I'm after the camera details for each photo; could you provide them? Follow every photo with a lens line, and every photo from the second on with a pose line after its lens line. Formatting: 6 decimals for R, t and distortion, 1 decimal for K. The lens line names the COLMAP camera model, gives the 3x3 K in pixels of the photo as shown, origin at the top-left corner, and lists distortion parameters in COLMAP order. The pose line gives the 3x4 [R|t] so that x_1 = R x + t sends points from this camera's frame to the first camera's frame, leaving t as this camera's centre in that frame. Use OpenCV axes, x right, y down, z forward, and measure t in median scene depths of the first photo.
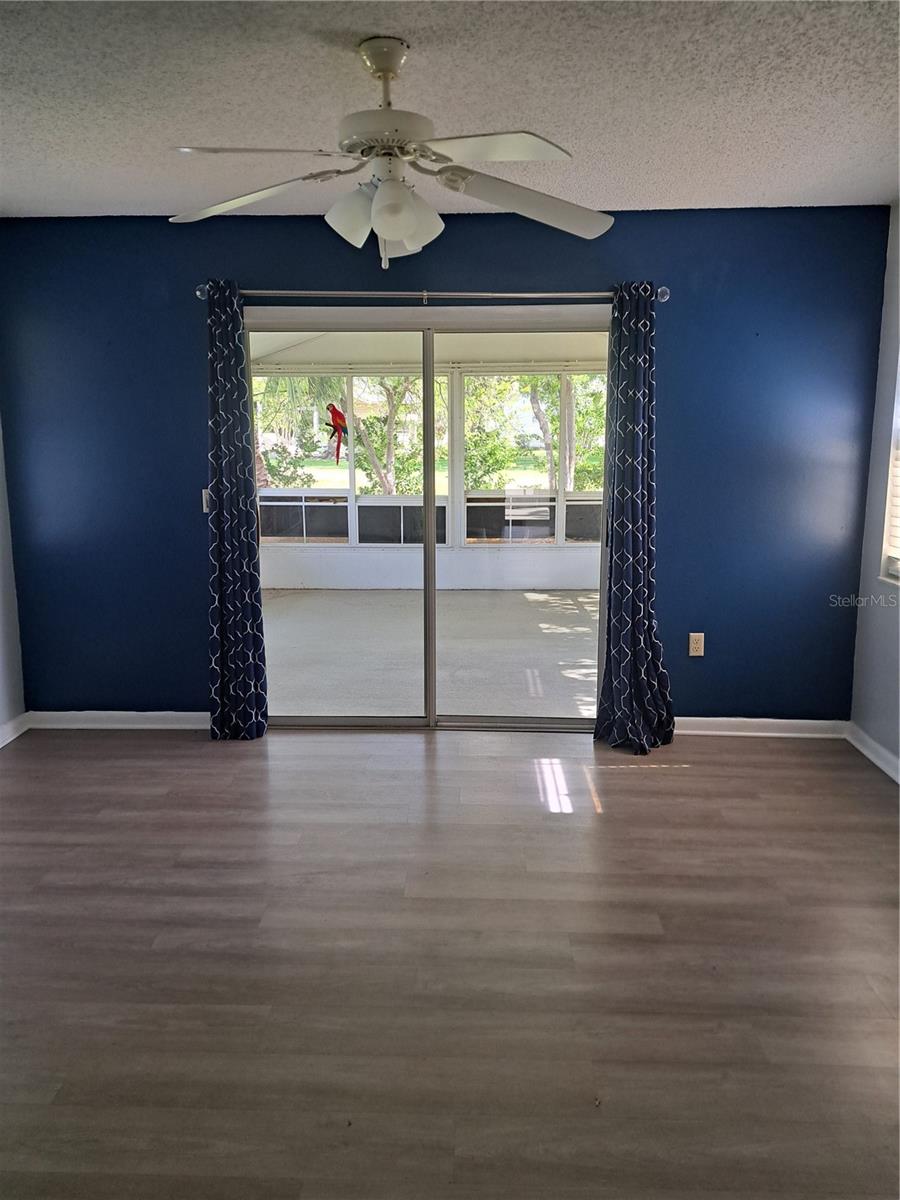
lens RADIAL K [[844.1, 0, 448.7], [0, 844.1, 592.8], [0, 0, 1]] dist [0.111222, -0.154724]
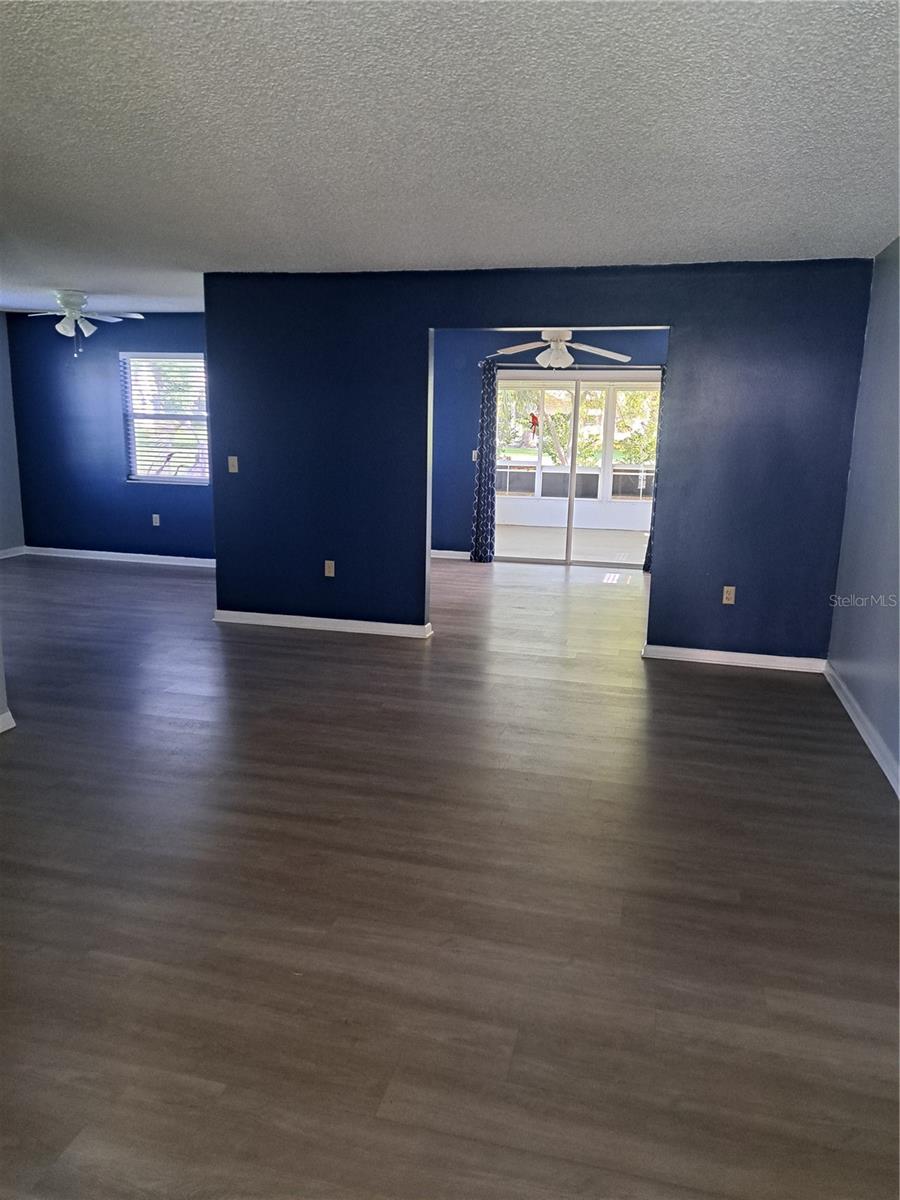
lens RADIAL K [[844.1, 0, 448.7], [0, 844.1, 592.8], [0, 0, 1]] dist [0.111222, -0.154724]
pose [[0.975350, 0.065265, -0.210789, 0.070043], [-0.063434, 0.997867, 0.015446, 0.107926], [0.211348, -0.001694, 0.977409, -0.580795]]
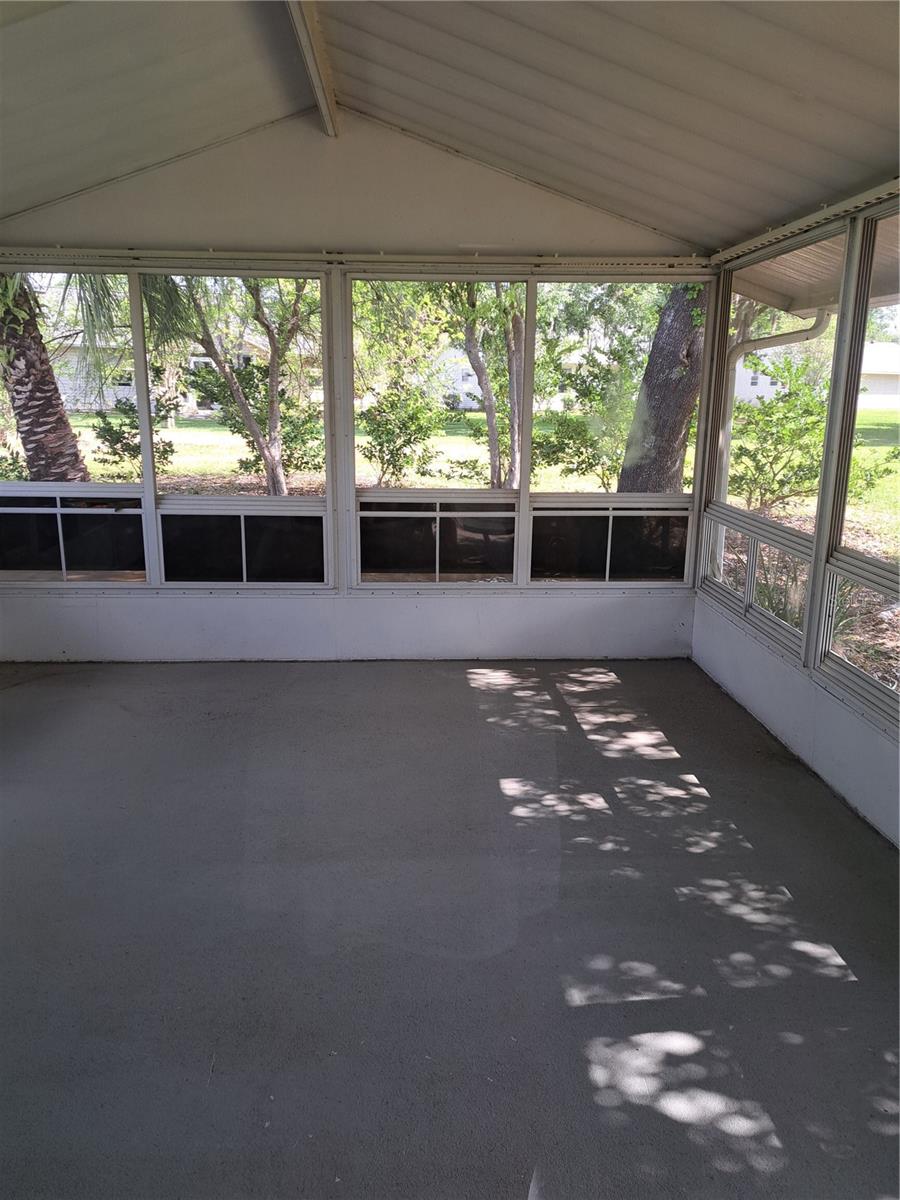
lens RADIAL K [[844.1, 0, 448.7], [0, 844.1, 592.8], [0, 0, 1]] dist [0.111222, -0.154724]
pose [[0.996485, -0.003369, 0.083707, 0.032877], [-0.000461, 0.998955, 0.045695, -0.077343], [-0.083774, -0.045573, 0.995442, 0.425549]]
